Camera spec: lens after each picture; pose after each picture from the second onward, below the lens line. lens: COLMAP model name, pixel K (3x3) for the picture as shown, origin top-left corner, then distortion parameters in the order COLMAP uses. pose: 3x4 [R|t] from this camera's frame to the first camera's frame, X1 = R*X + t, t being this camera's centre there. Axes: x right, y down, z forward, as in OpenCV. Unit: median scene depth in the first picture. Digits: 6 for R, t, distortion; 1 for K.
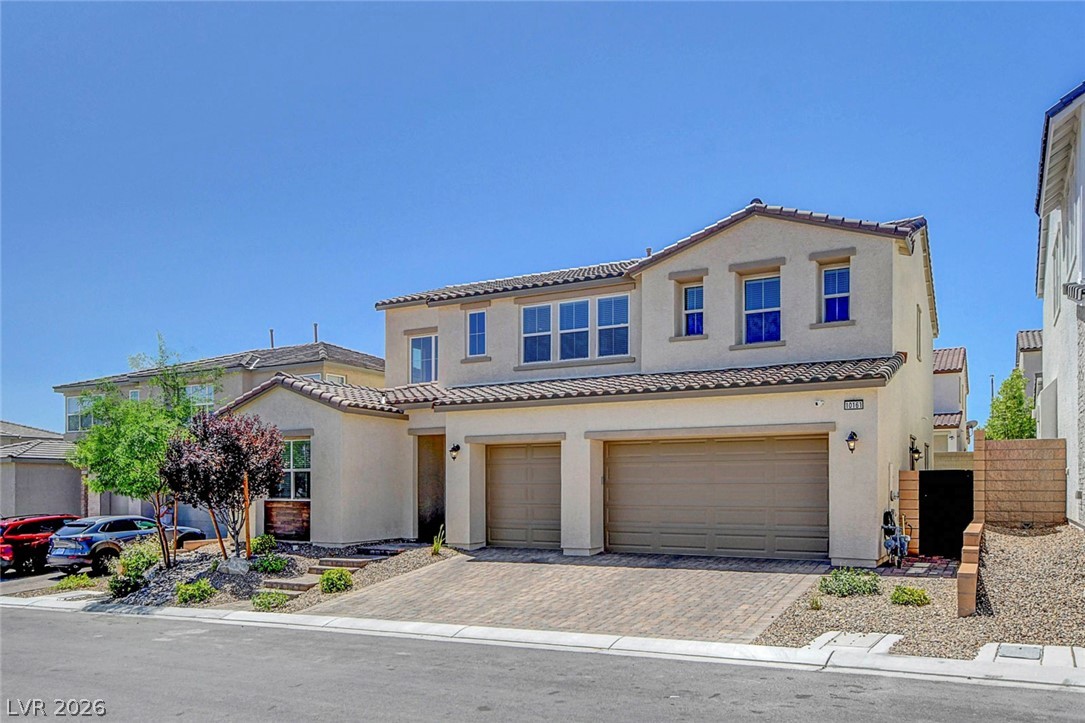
lens RADIAL K [[778.3, 0, 542.5], [0, 778.3, 361.5], [0, 0, 1]] dist [0.005810, 0.001523]
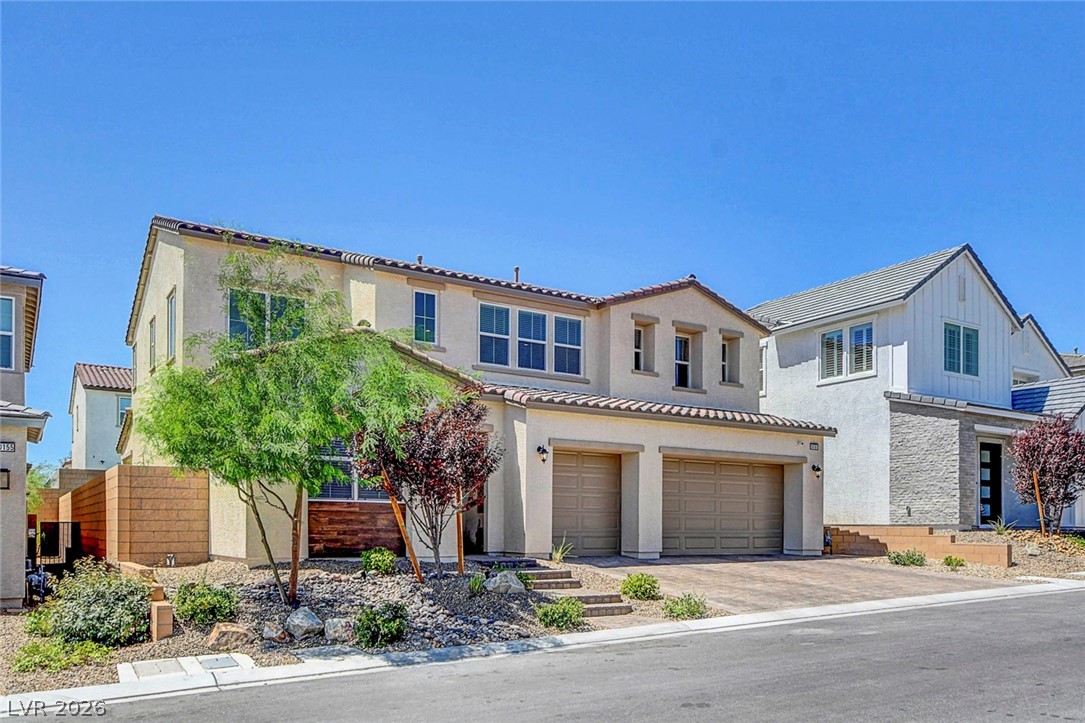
lens RADIAL K [[868.3, 0, 542.5], [0, 868.3, 361.5], [0, 0, 1]] dist [-0.005194, -0.000554]
pose [[0.479518, 0.173608, 0.860188, -0.932605], [-0.143806, 0.982530, -0.118134, 0.119029], [-0.865669, -0.067052, 0.496107, 0.454083]]
